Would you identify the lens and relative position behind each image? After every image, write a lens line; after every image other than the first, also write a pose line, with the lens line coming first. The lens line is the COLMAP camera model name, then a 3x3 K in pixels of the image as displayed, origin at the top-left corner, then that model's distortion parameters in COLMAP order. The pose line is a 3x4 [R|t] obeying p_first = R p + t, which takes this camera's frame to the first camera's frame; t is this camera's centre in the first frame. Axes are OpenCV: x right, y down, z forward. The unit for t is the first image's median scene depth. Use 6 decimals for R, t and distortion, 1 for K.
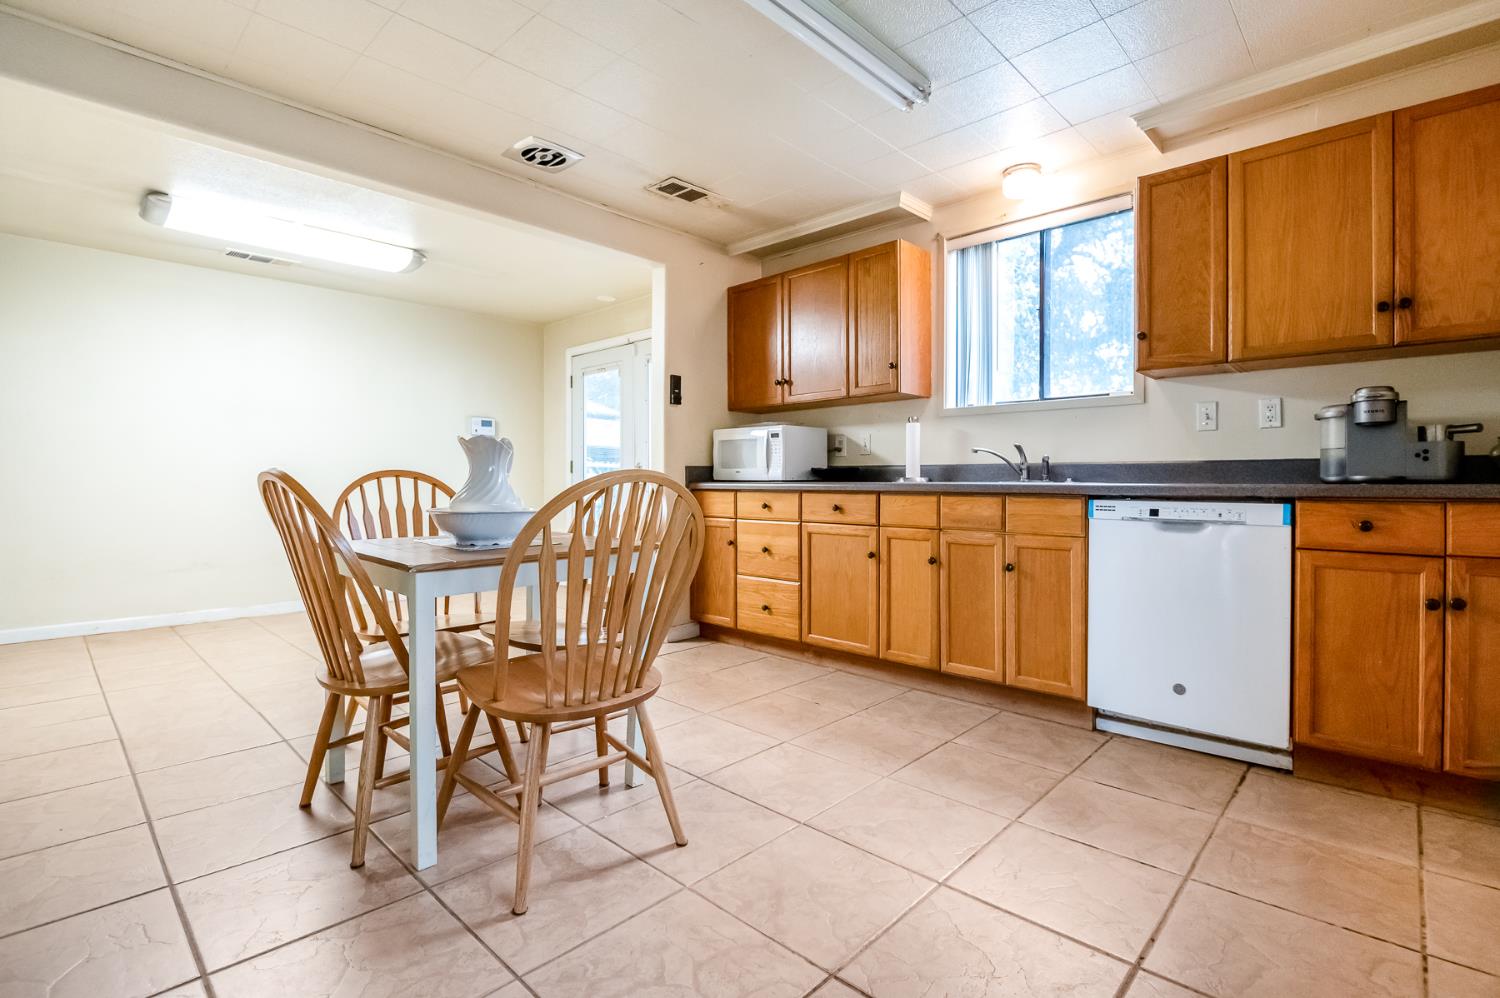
lens RADIAL K [[696.1, 0, 745.9], [0, 696.1, 477.5], [0, 0, 1]] dist [-0.015117, -0.003940]
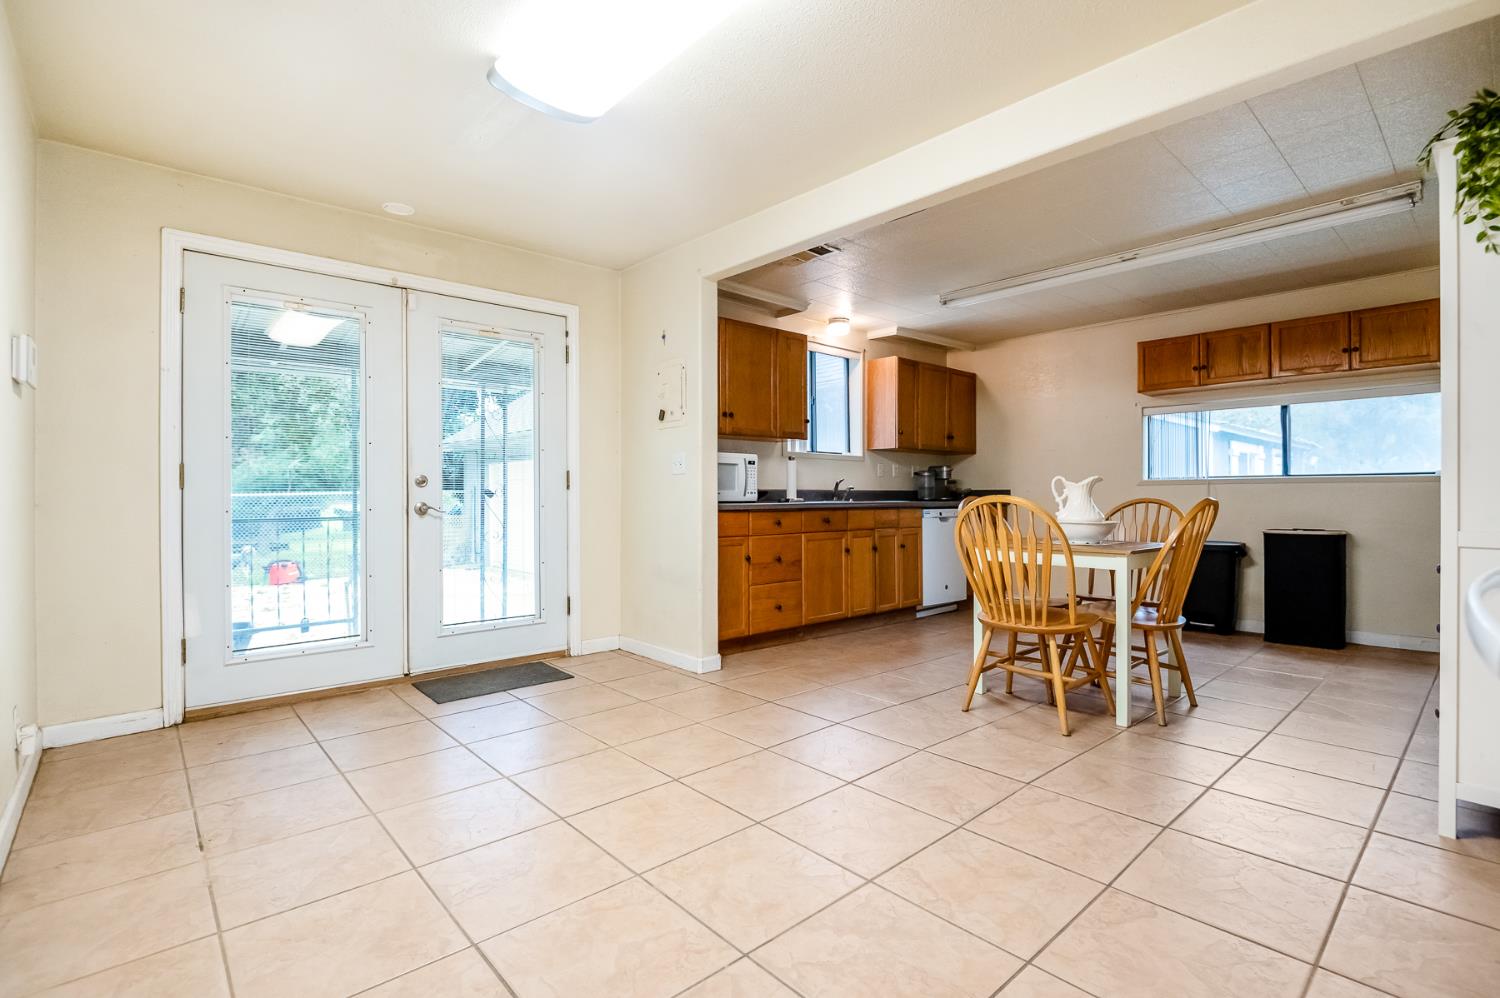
lens RADIAL K [[696.1, 0, 746.4], [0, 696.1, 486.8], [0, 0, 1]] dist [-0.015117, -0.003940]
pose [[0.075921, 0.009307, 0.997070, -1.553366], [-0.007391, 0.999934, -0.008771, -0.013924], [-0.997086, -0.006703, 0.075985, 1.270789]]
